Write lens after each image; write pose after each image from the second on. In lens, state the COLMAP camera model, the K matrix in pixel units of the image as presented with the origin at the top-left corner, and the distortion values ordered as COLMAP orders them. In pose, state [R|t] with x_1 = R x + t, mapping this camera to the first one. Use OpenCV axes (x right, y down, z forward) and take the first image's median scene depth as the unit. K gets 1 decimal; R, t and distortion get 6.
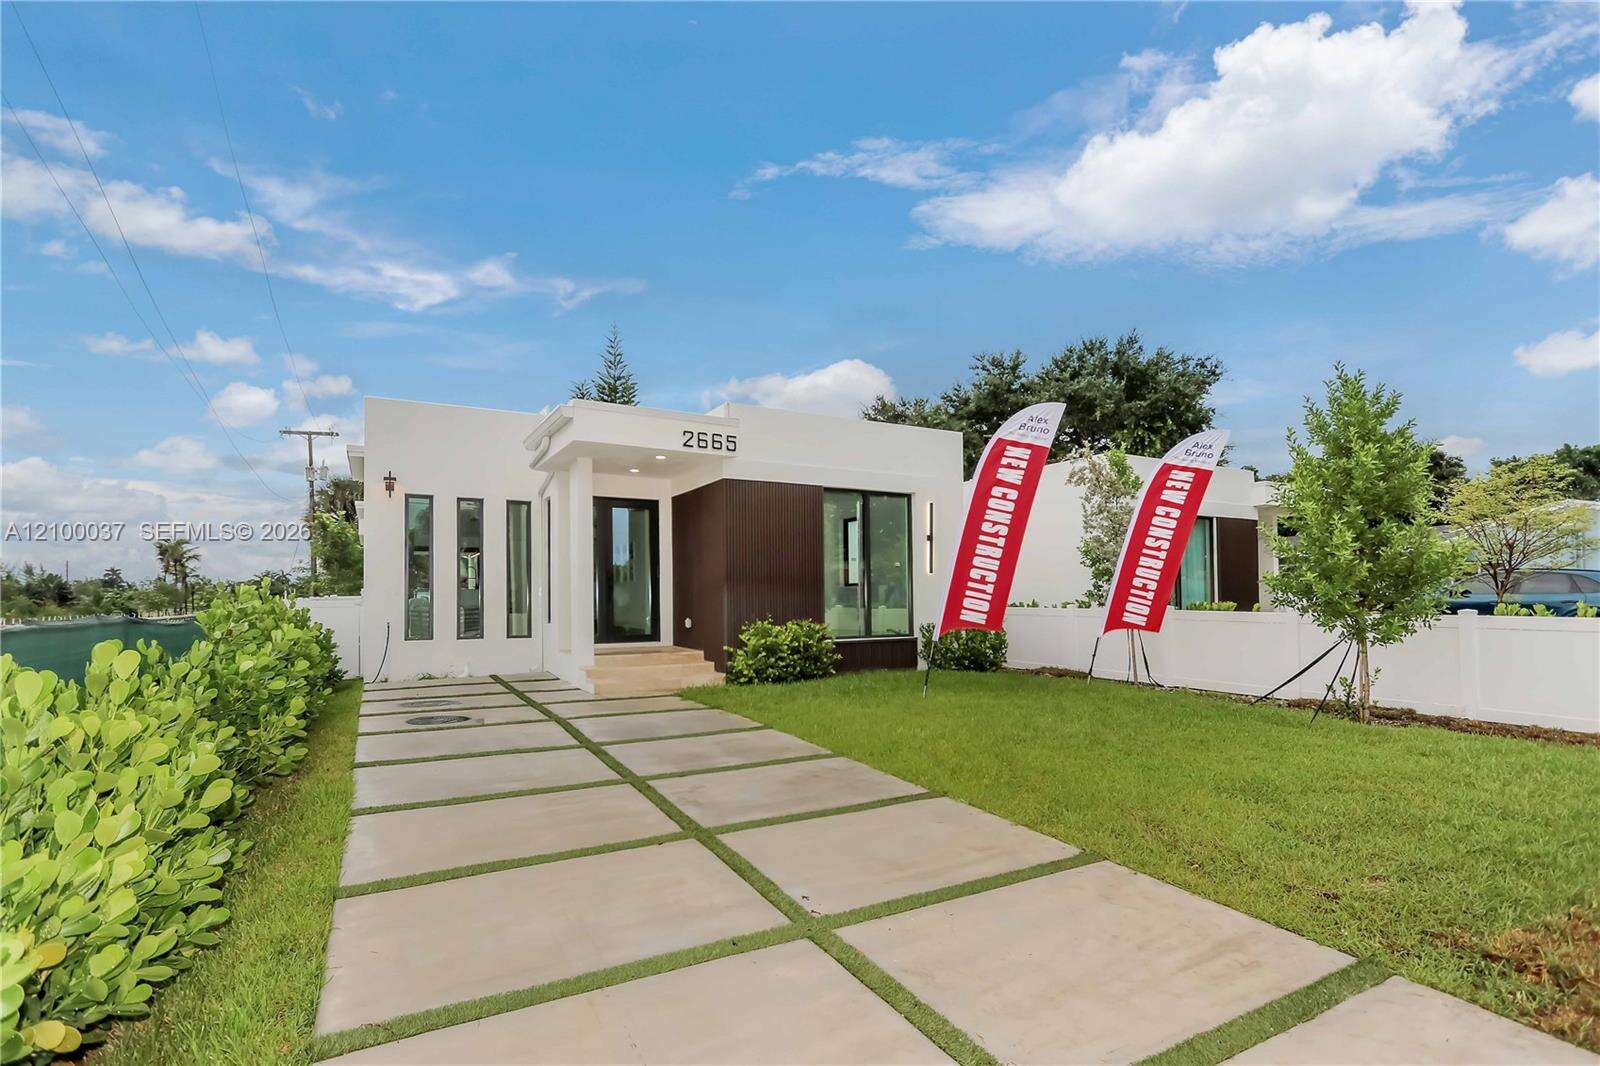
lens RADIAL K [[772.4, 0, 804.4], [0, 772.4, 586.5], [0, 0, 1]] dist [0.000498, 0.000035]
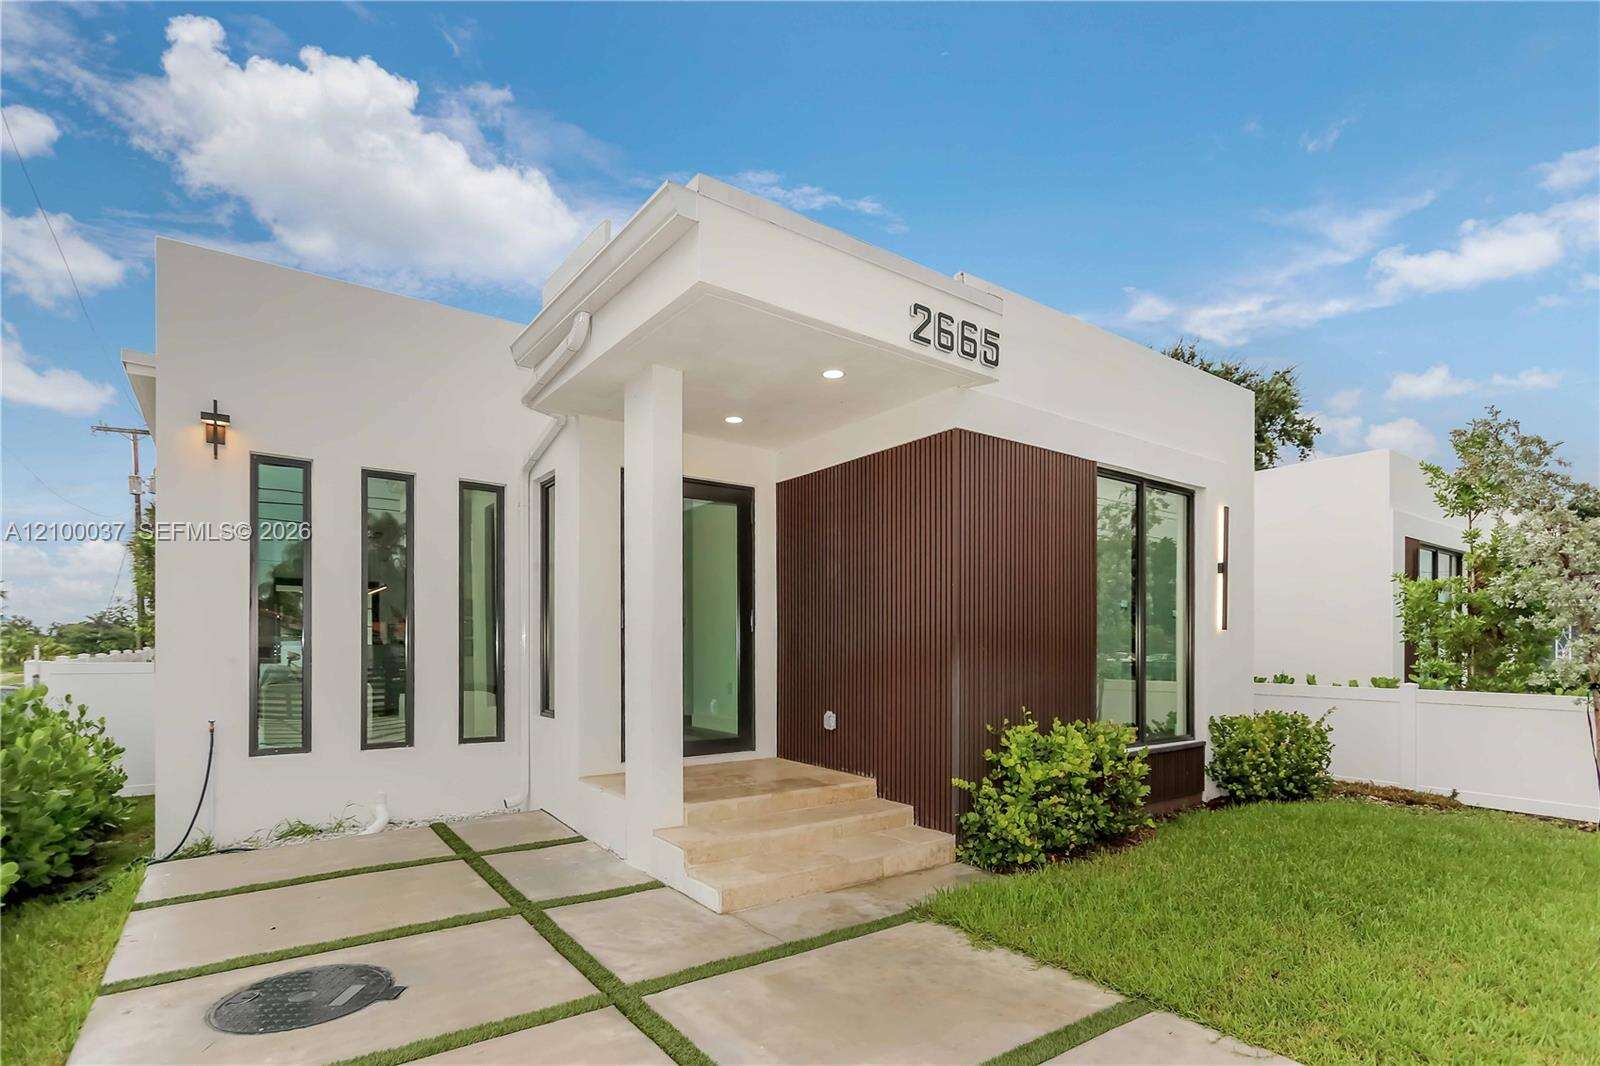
lens RADIAL K [[762.8, 0, 761.2], [0, 762.8, 641.1], [0, 0, 1]] dist [-0.000277, -0.000248]
pose [[0.995326, 0.010951, 0.095946, -0.233764], [-0.011733, 0.999902, 0.007587, -0.008848], [-0.095853, -0.008677, 0.995358, 0.471295]]
